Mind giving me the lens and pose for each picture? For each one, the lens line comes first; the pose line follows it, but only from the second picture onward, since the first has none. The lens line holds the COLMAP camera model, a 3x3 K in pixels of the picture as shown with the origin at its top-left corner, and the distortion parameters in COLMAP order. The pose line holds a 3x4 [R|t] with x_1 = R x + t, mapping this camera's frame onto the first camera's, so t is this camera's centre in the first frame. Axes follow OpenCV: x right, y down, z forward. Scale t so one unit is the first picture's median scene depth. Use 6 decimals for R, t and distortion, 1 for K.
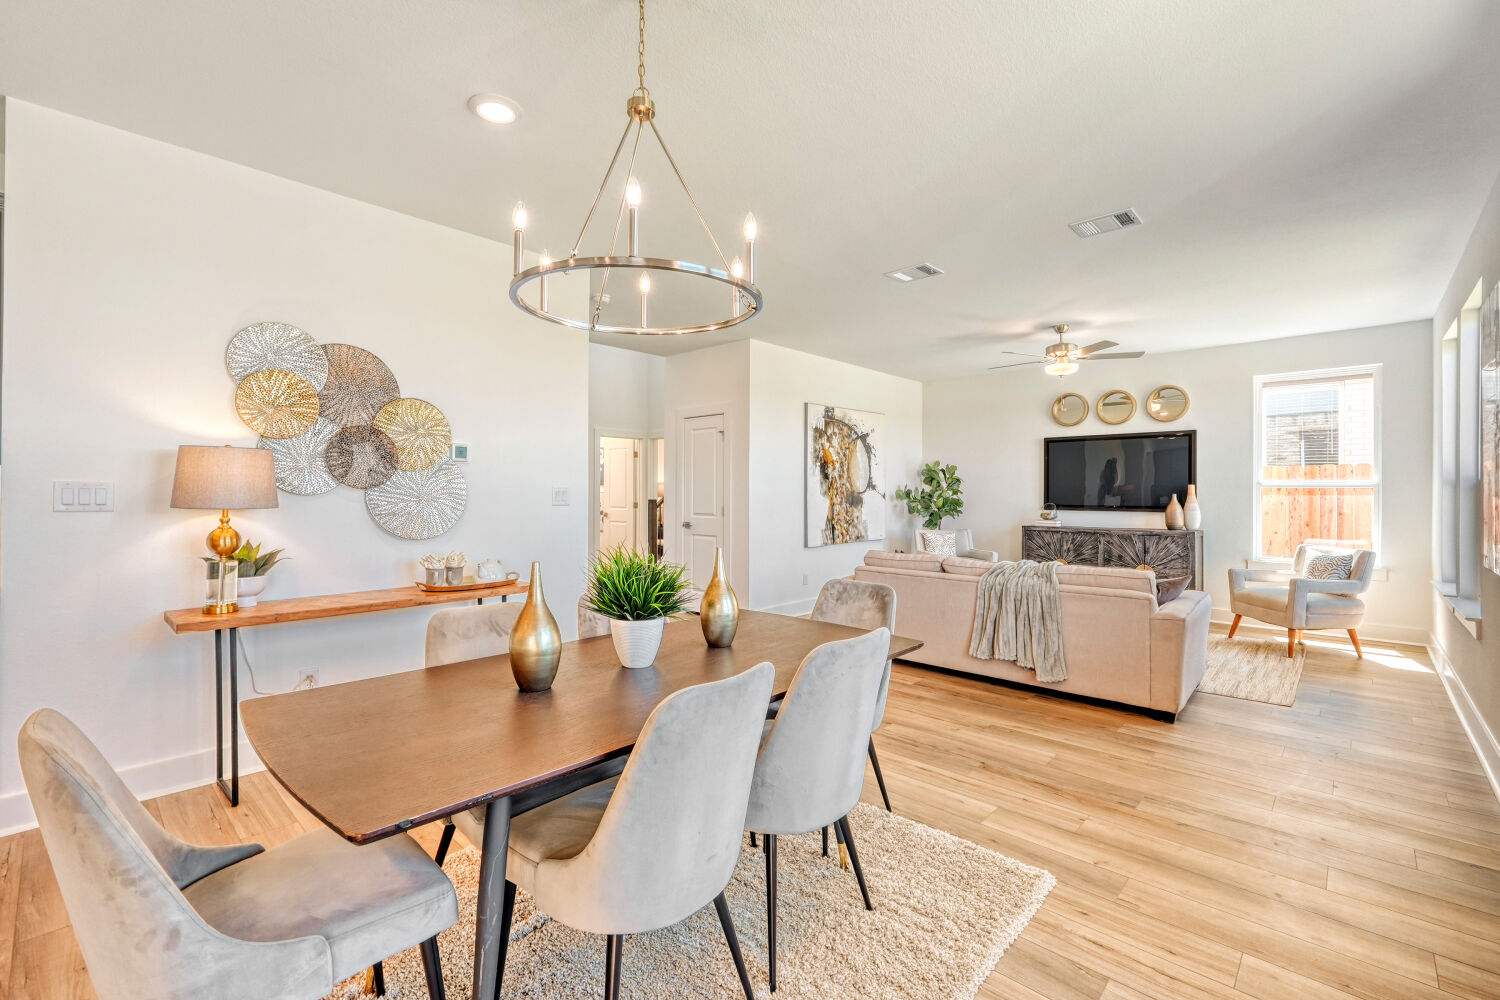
lens RADIAL K [[632.6, 0, 758.7], [0, 632.6, 498.8], [0, 0, 1]] dist [-0.001097, -0.000057]
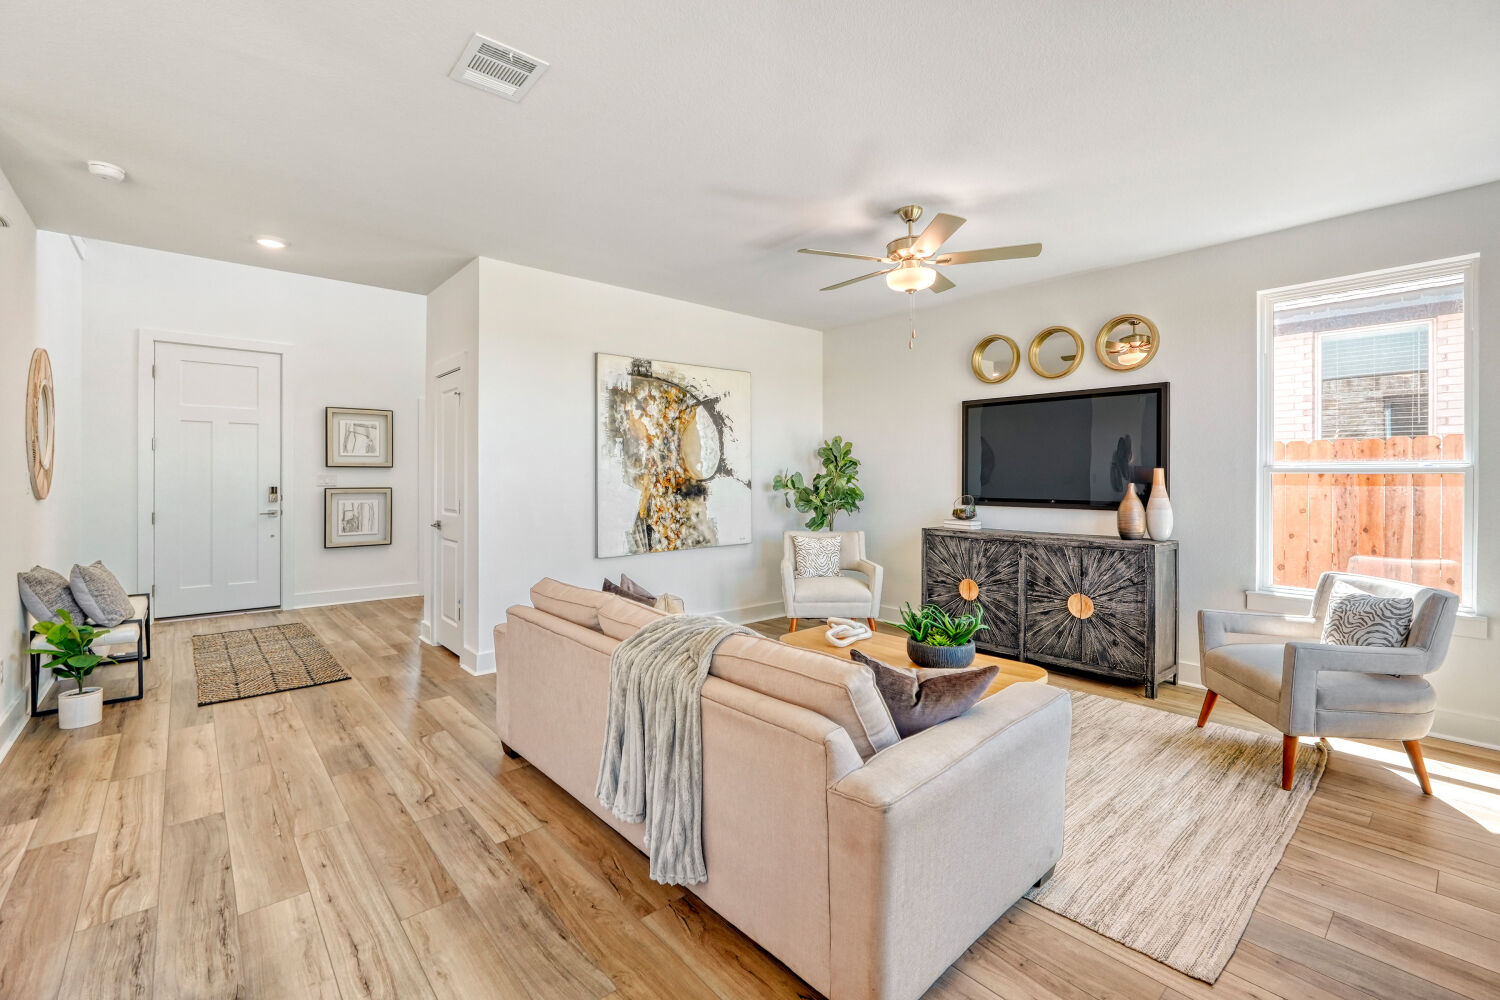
lens RADIAL K [[632.6, 0, 779.0], [0, 632.6, 482.4], [0, 0, 1]] dist [-0.001097, -0.000057]
pose [[0.996402, 0.000768, -0.084751, 0.337391], [-0.000944, 0.999997, -0.002038, -0.006016], [0.084749, 0.002110, 0.996400, 0.315833]]
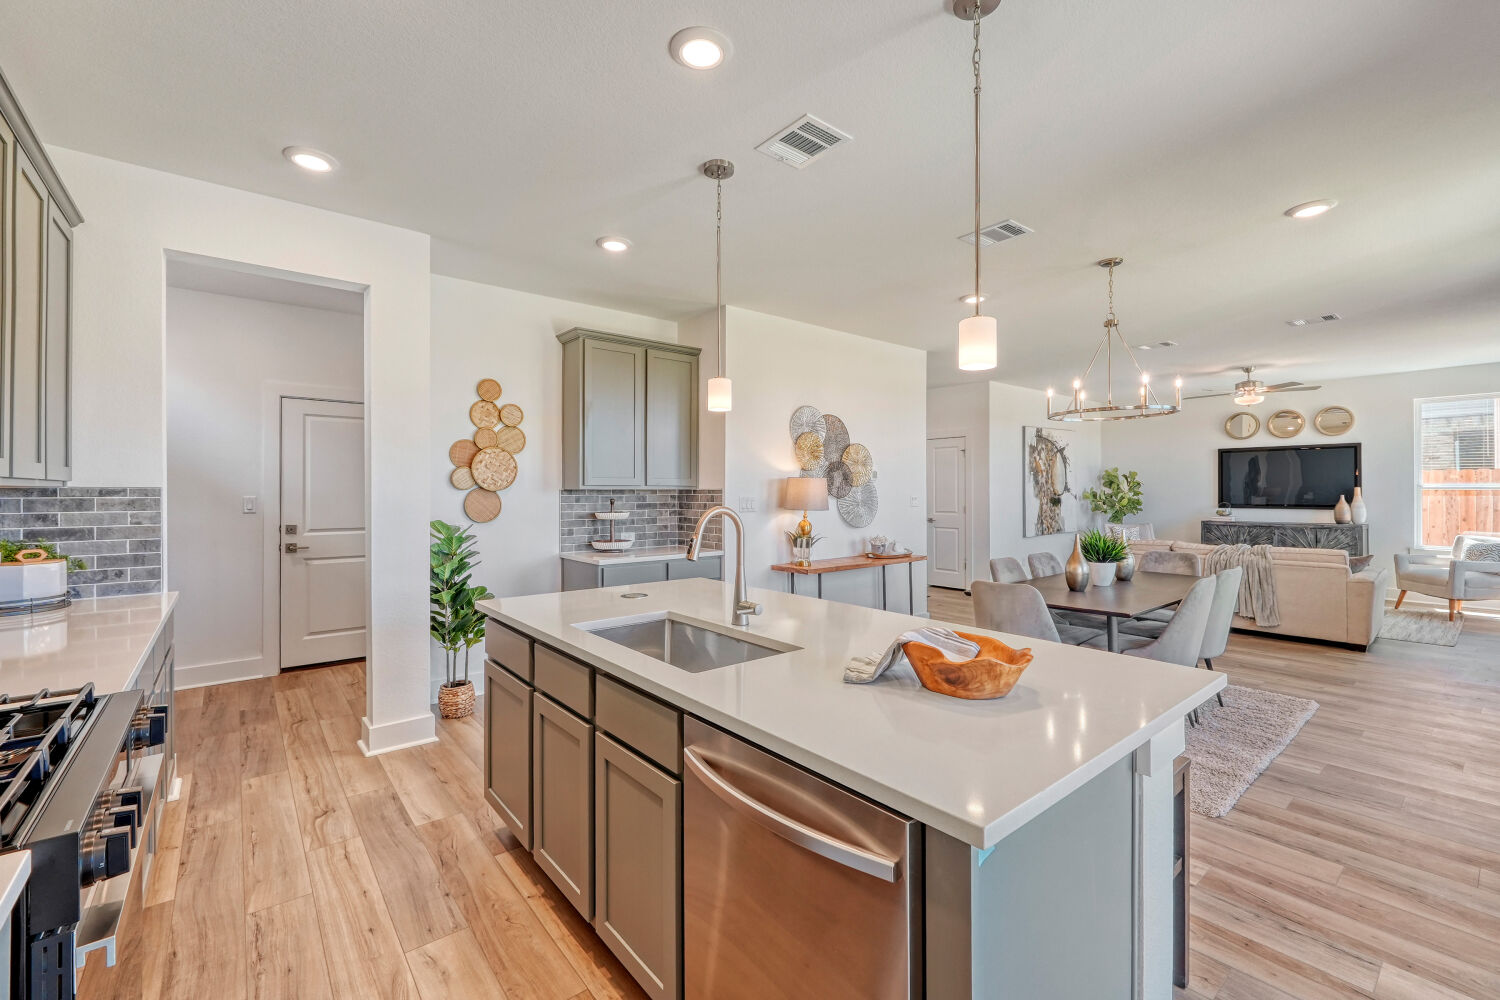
lens RADIAL K [[632.6, 0, 751.1], [0, 632.6, 494.2], [0, 0, 1]] dist [-0.001097, -0.000057]
pose [[0.991674, -0.006284, -0.128621, -0.312532], [0.005825, 0.999975, -0.003949, -0.010438], [0.128643, 0.003167, 0.991686, -0.354957]]
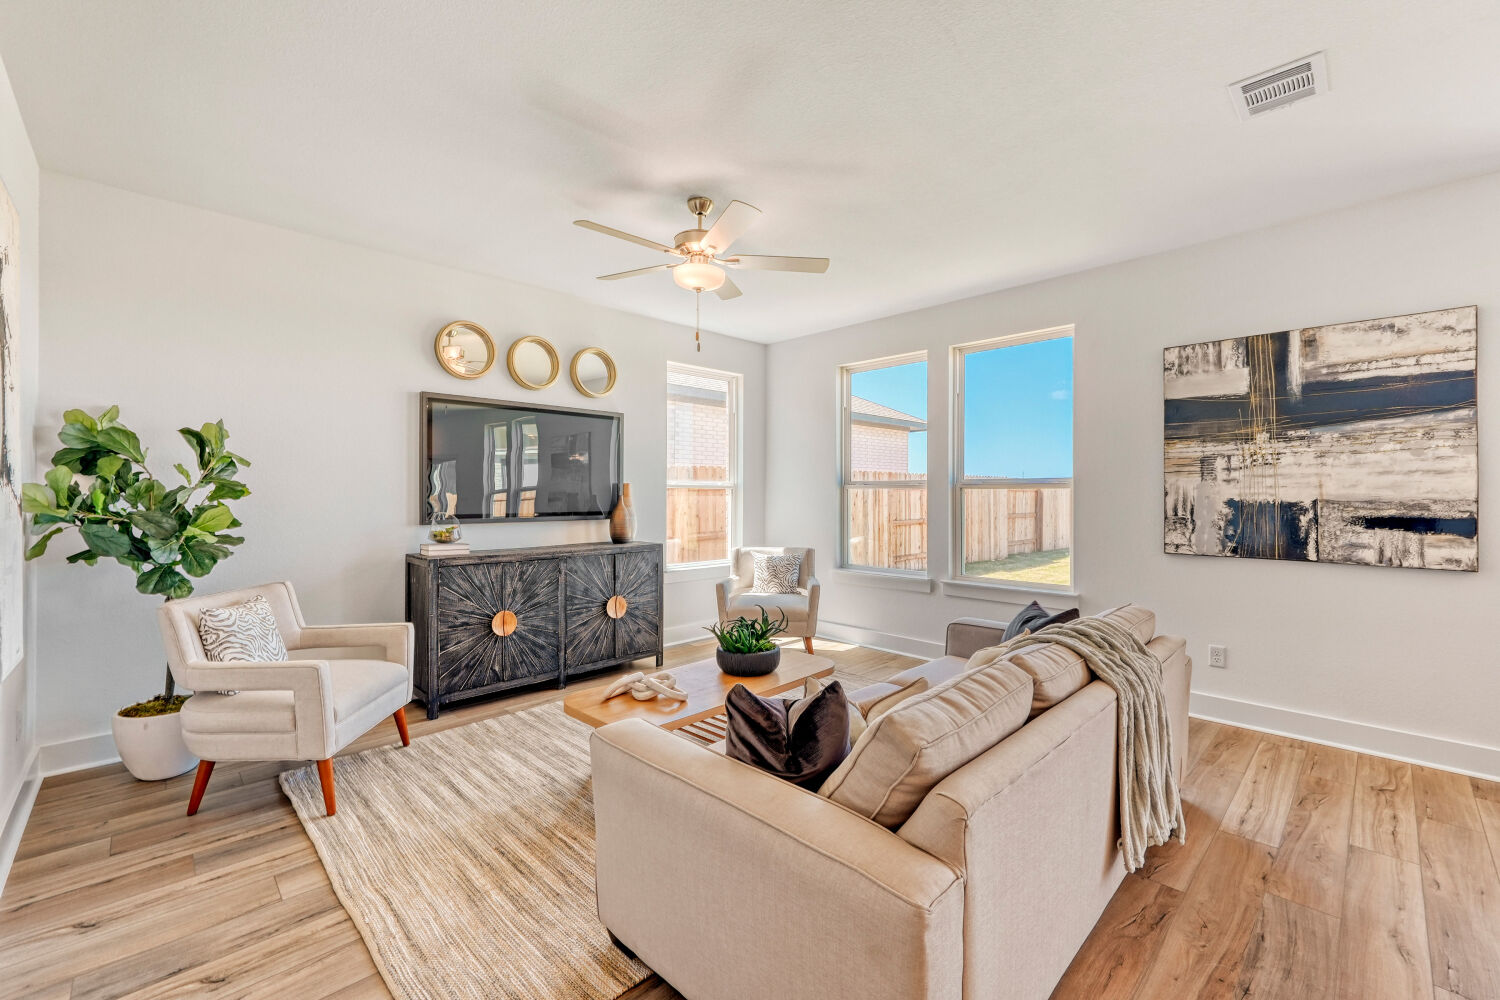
lens RADIAL K [[632.6, 0, 751.5], [0, 632.6, 498.2], [0, 0, 1]] dist [-0.001097, -0.000057]
pose [[0.057661, -0.016730, 0.998196, -0.073416], [0.003673, 0.999856, 0.016546, -0.014066], [-0.998329, 0.002713, 0.057715, 0.756627]]
